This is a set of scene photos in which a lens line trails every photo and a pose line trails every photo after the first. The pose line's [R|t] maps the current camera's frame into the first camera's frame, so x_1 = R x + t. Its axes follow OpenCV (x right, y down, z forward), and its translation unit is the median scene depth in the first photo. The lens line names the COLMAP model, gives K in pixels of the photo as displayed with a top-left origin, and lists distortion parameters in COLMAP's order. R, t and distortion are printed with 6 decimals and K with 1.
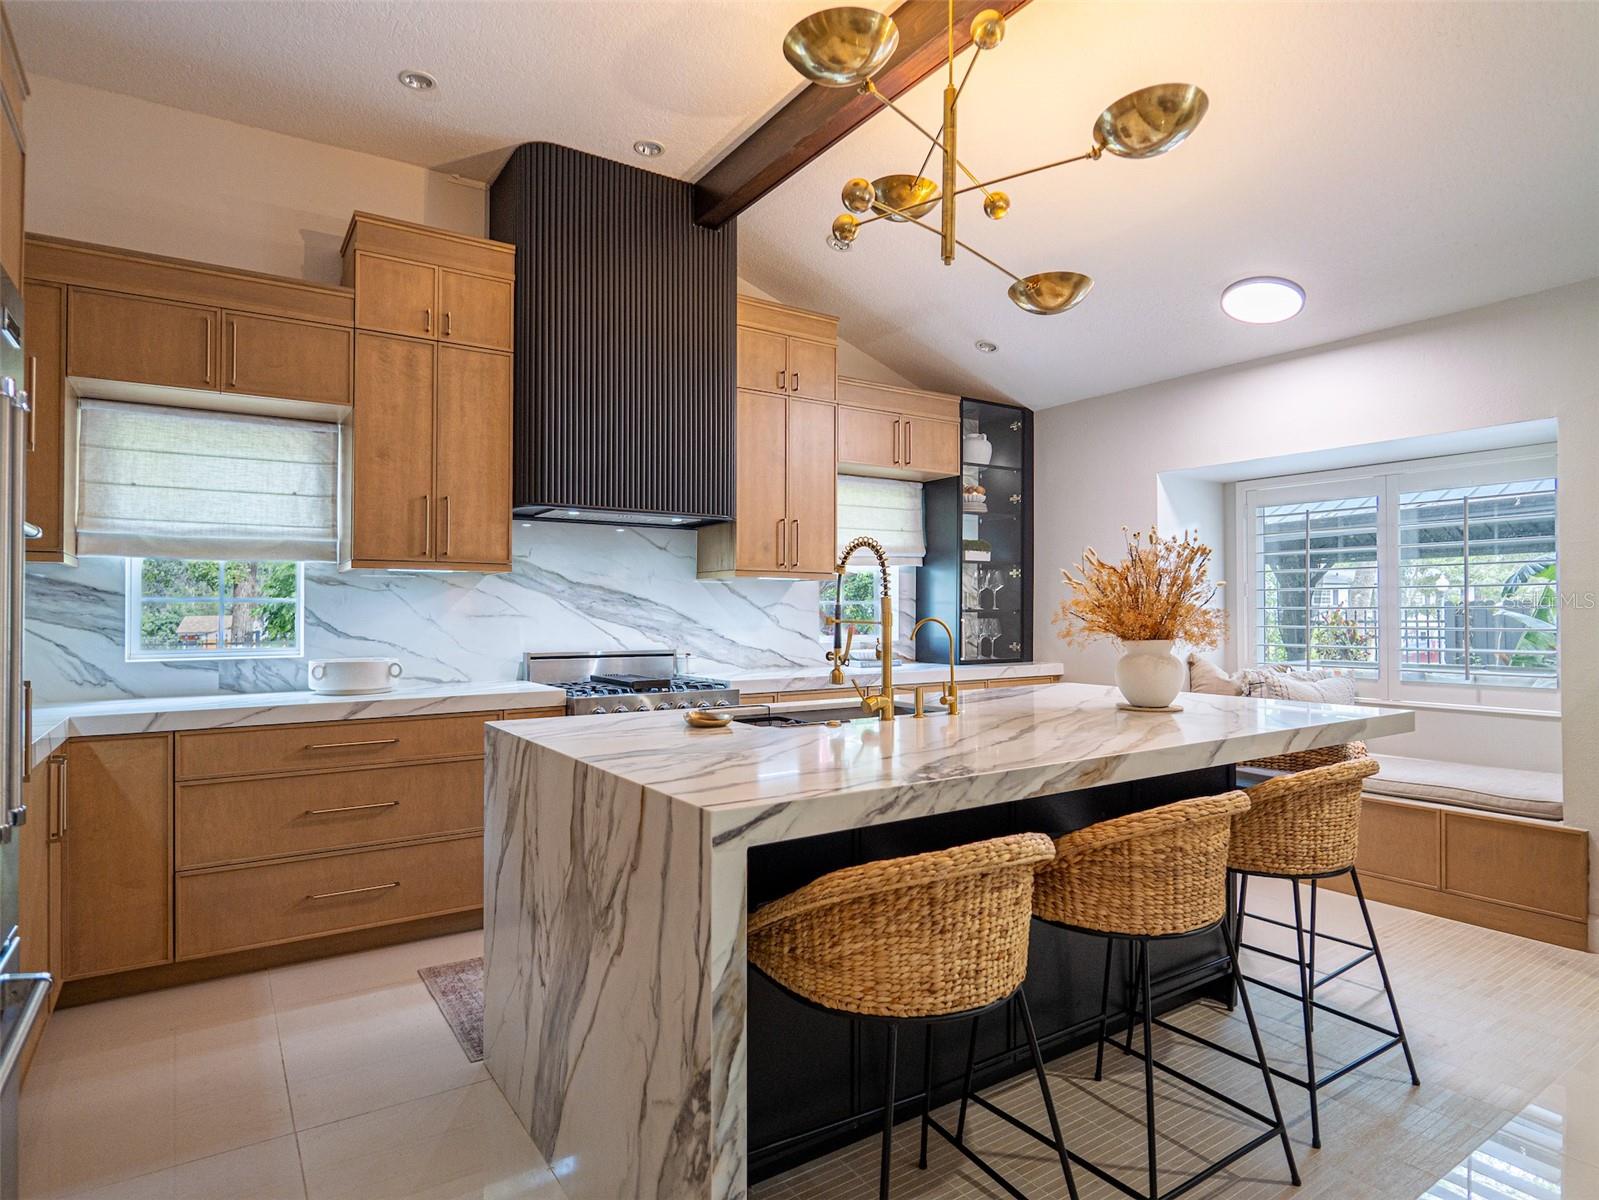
lens RADIAL K [[900.8, 0, 799.5], [0, 900.8, 600.0], [0, 0, 1]] dist [-0.014430, 0.000062]
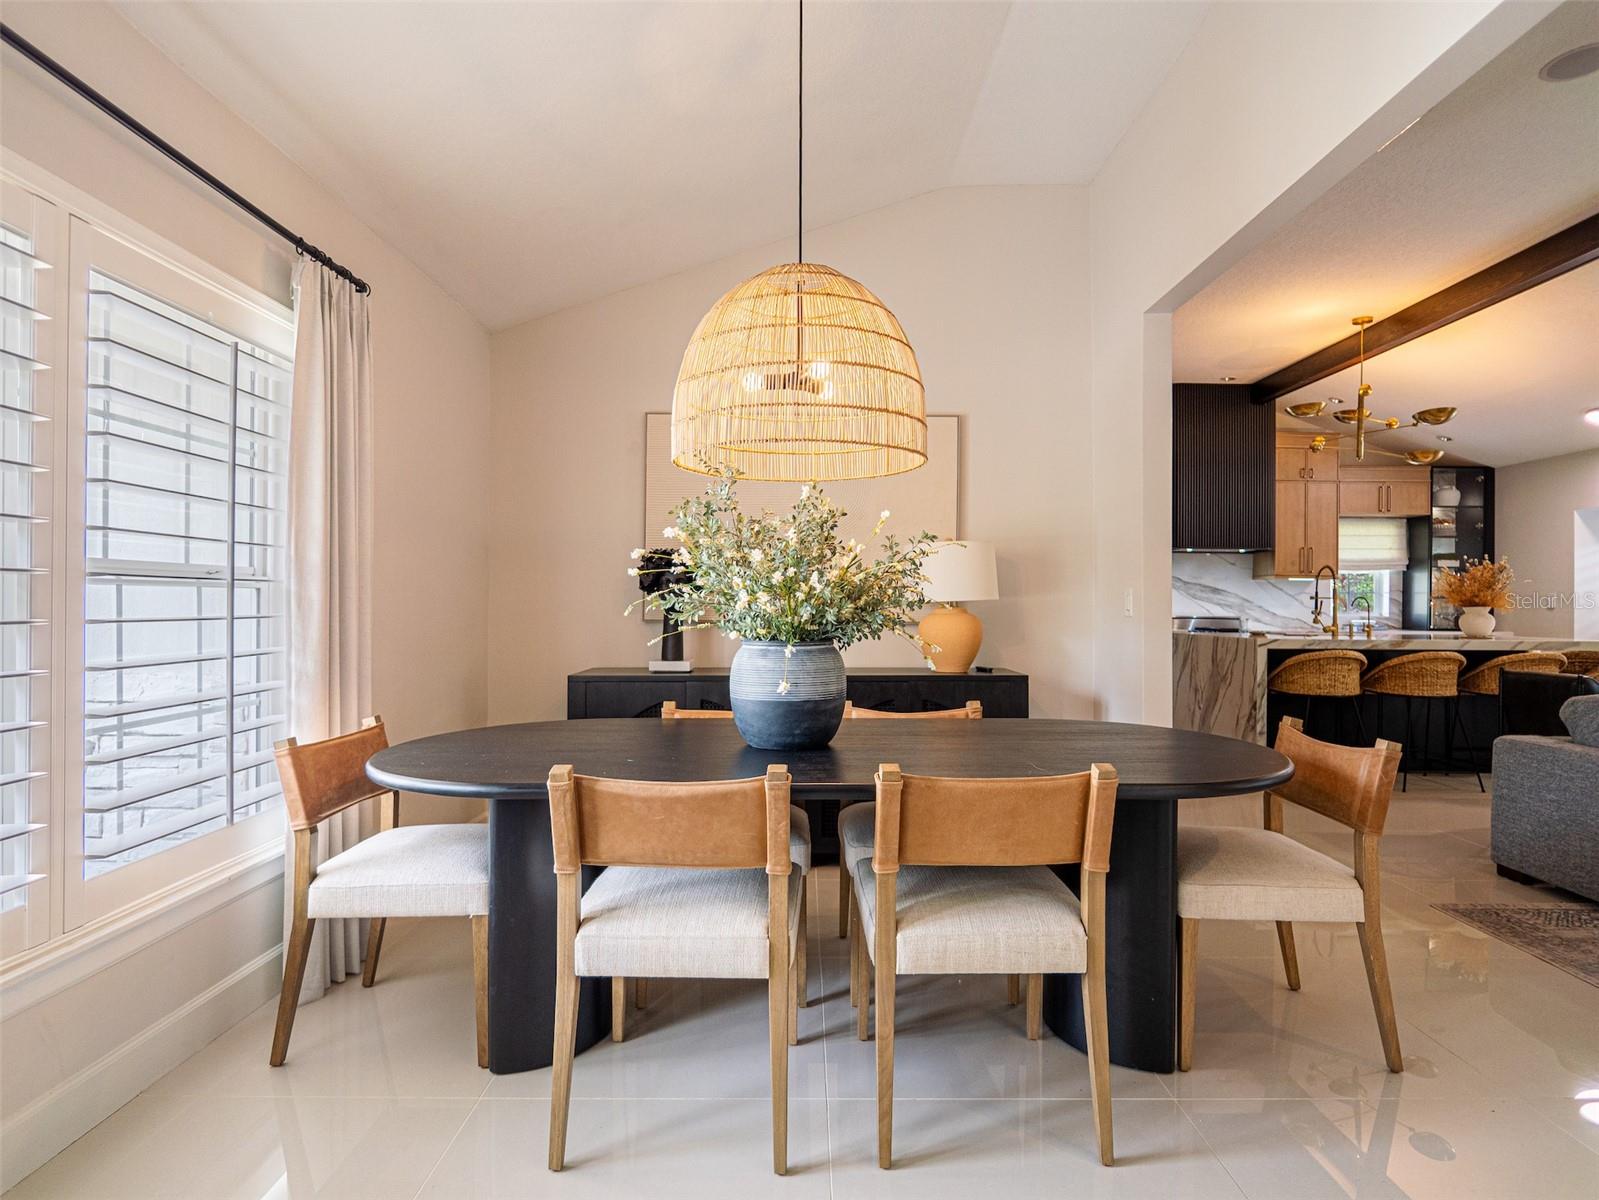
lens RADIAL K [[883.3, 0, 786.8], [0, 883.3, 597.4], [0, 0, 1]] dist [-0.037883, 0.017701]
pose [[0.824935, 0.002309, -0.565223, 0.153420], [-0.000829, 0.999996, 0.002874, 0.012503], [0.565227, -0.001902, 0.824933, -1.393777]]
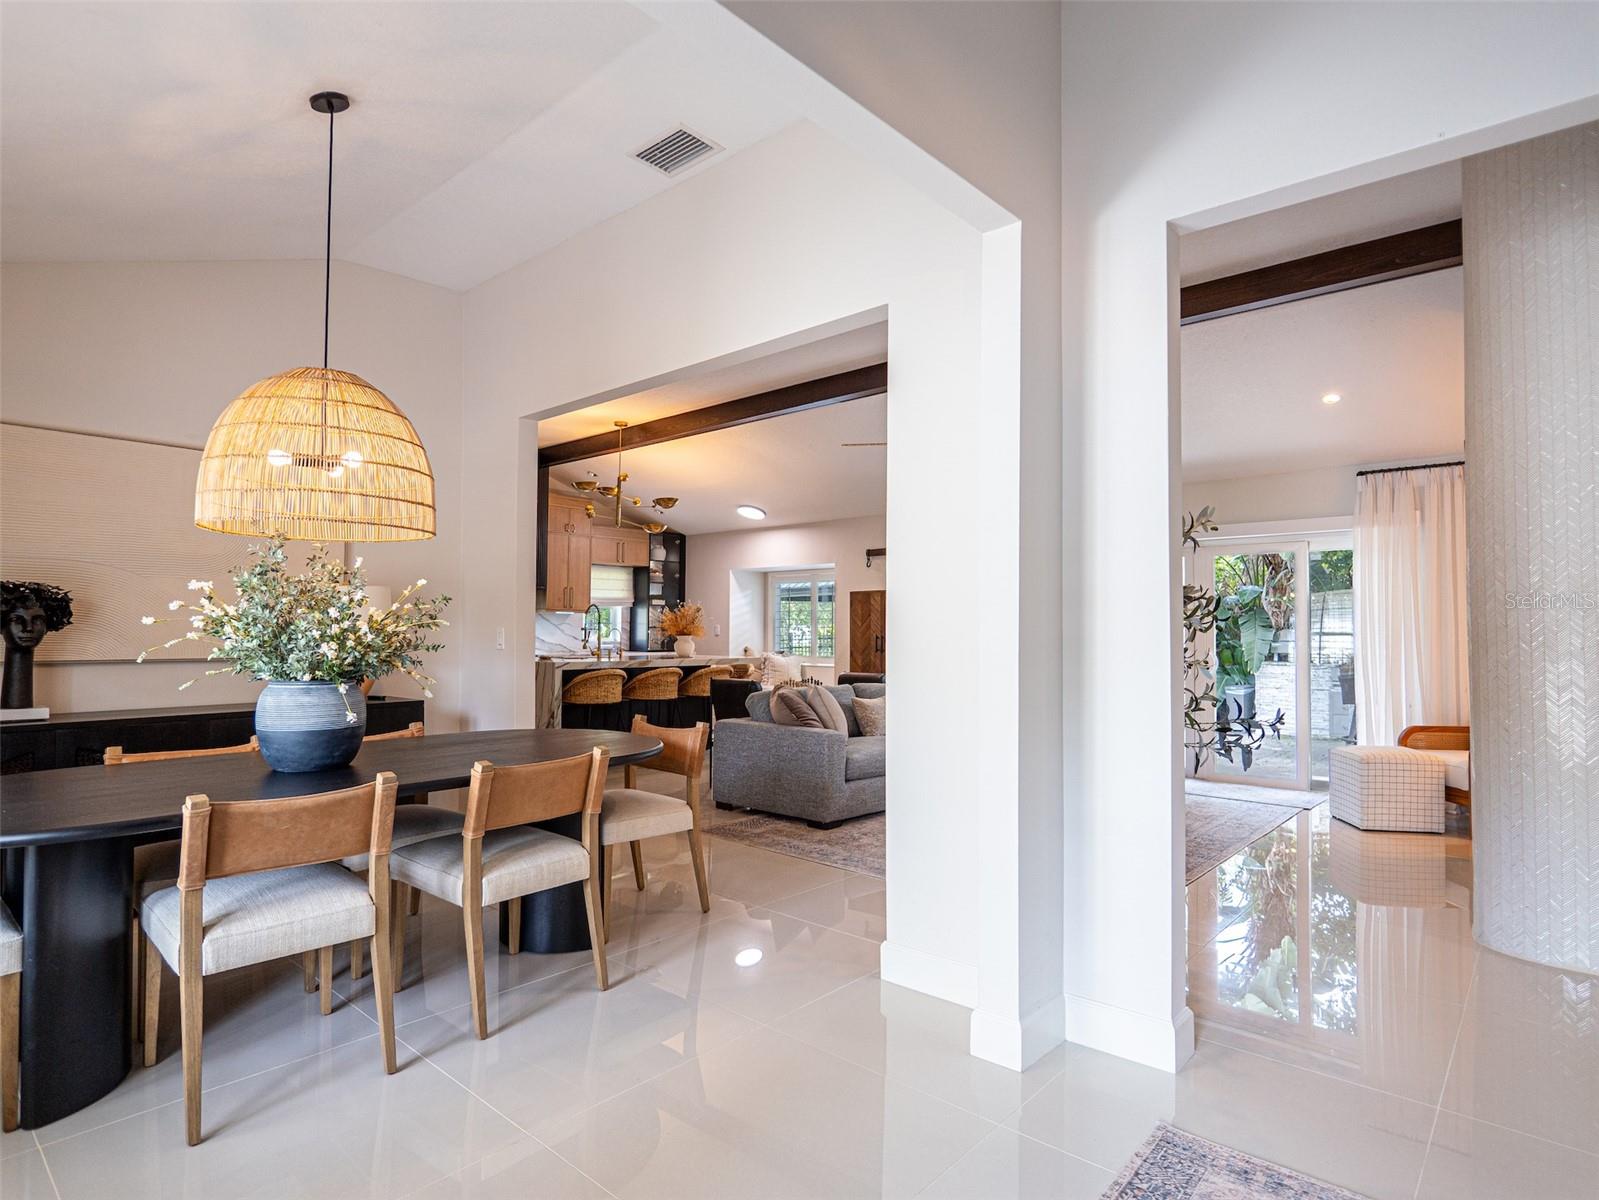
lens RADIAL K [[882.1, 0, 798.2], [0, 882.1, 608.6], [0, 0, 1]] dist [-0.014897, 0.001182]
pose [[0.969440, 0.012459, 0.245011, 0.005828], [-0.009400, 0.999863, -0.013648, -0.011051], [-0.245148, 0.010928, 0.969424, -1.722503]]
